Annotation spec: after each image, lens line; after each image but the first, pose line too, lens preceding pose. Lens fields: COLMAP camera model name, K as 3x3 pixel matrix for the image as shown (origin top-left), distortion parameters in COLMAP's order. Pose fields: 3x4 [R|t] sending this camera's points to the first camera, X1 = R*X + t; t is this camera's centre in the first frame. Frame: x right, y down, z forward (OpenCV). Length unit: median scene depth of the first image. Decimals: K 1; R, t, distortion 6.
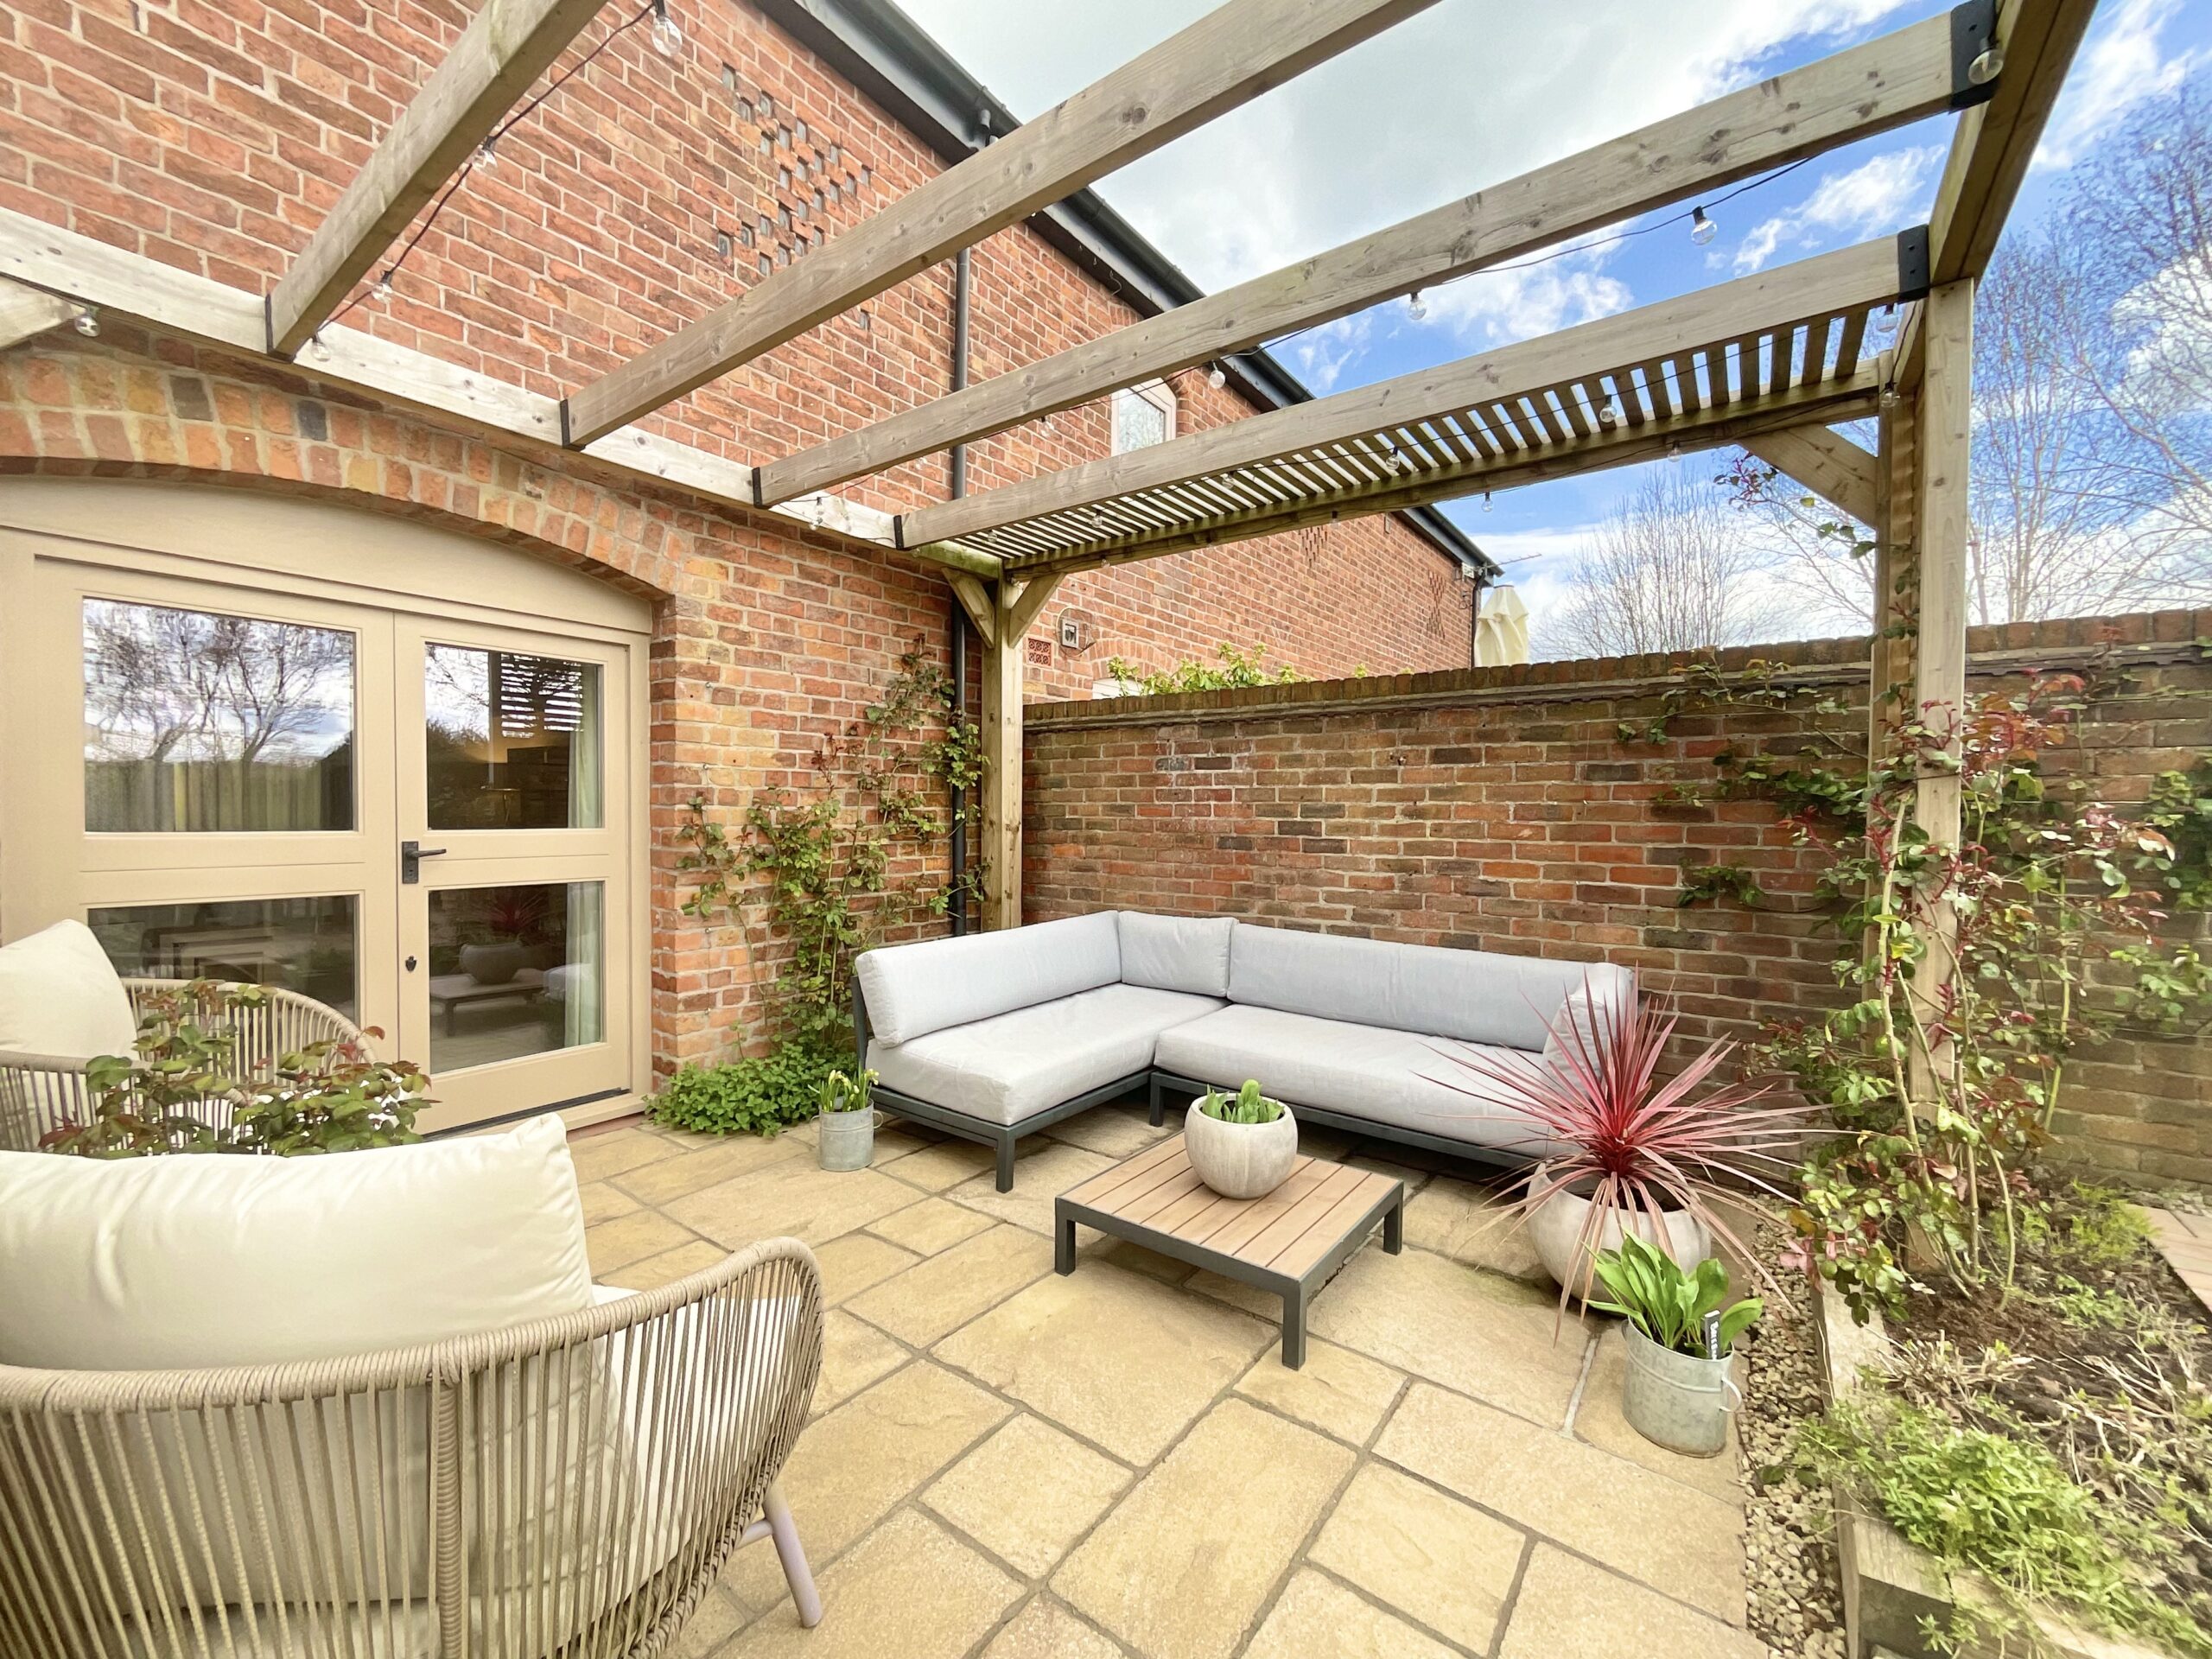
lens RADIAL K [[900.7, 0, 1105.9], [0, 900.7, 826.3], [0, 0, 1]] dist [0.001753, 0.001290]
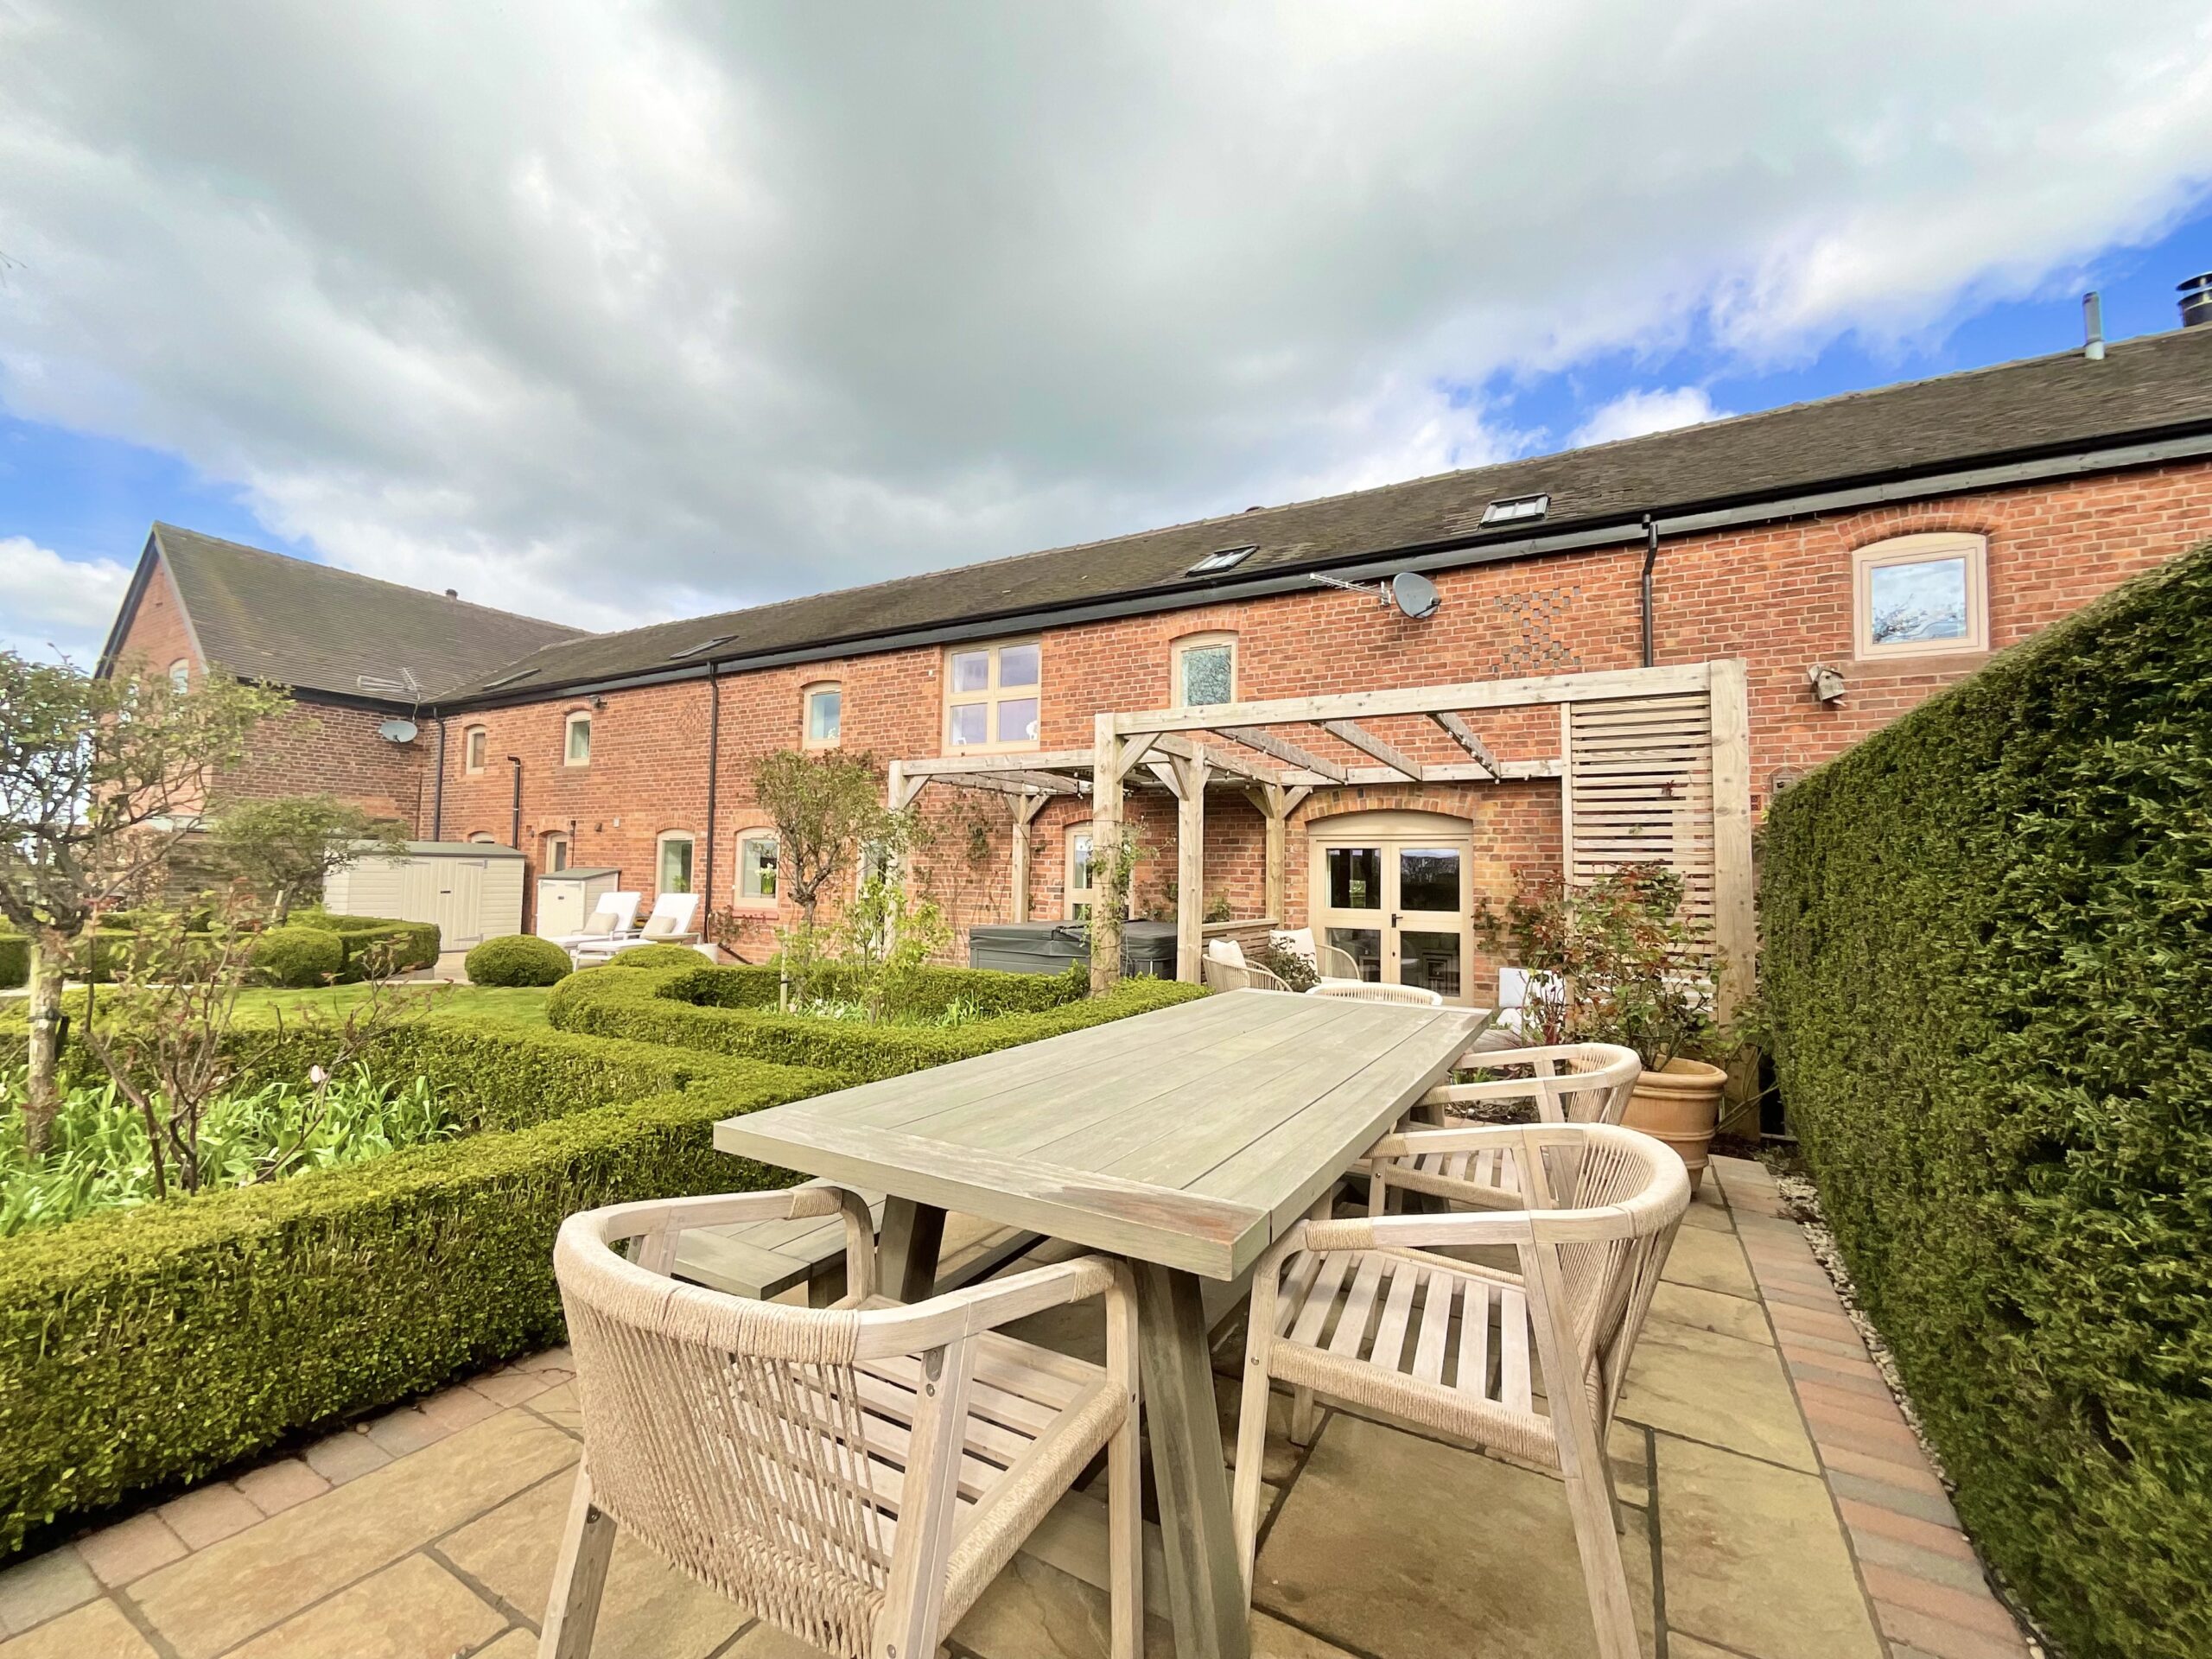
lens RADIAL K [[900.7, 0, 1107.0], [0, 900.7, 841.2], [0, 0, 1]] dist [0.001753, 0.001290]
pose [[0.116674, -0.051011, -0.991859, 1.731581], [-0.034538, 0.997868, -0.055382, -0.021178], [0.992570, 0.040718, 0.114663, -0.267798]]
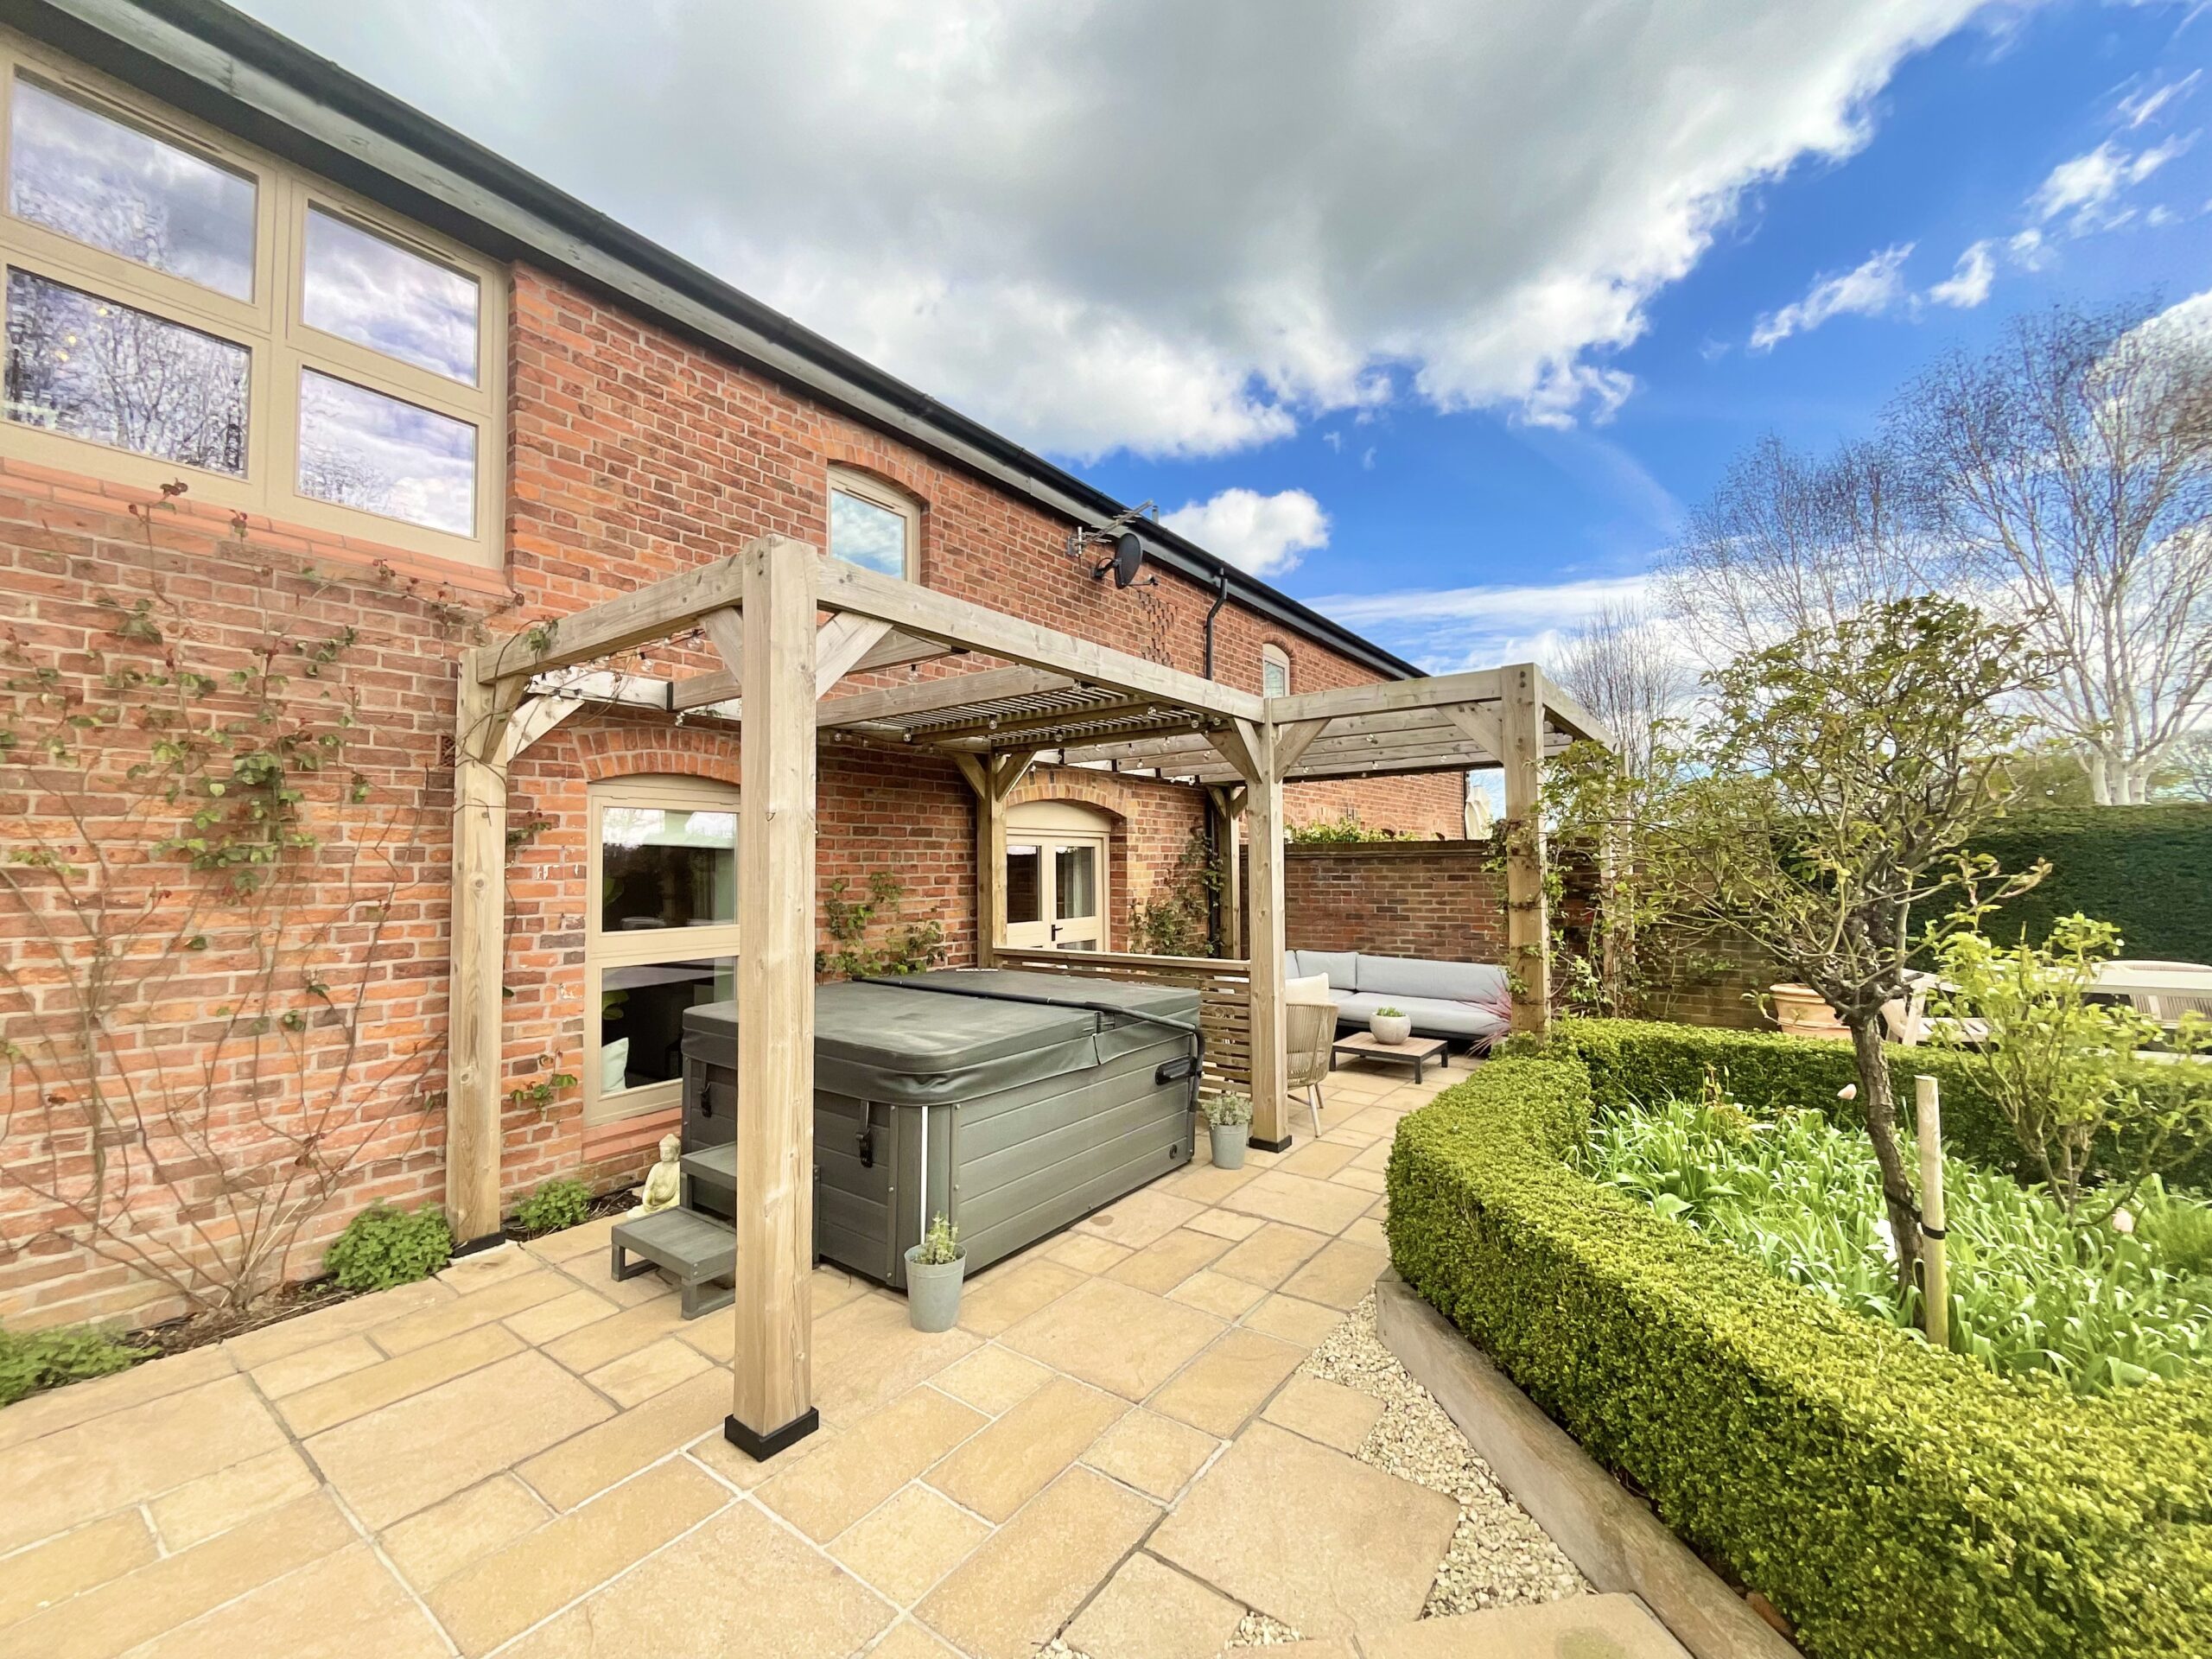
lens RADIAL K [[900.7, 0, 1103.0], [0, 900.7, 825.5], [0, 0, 1]] dist [0.001753, 0.001290]
pose [[0.999861, -0.016526, 0.001994, -0.502631], [0.016617, 0.998018, -0.060691, -0.085011], [-0.000988, 0.060716, 0.998155, -1.254079]]
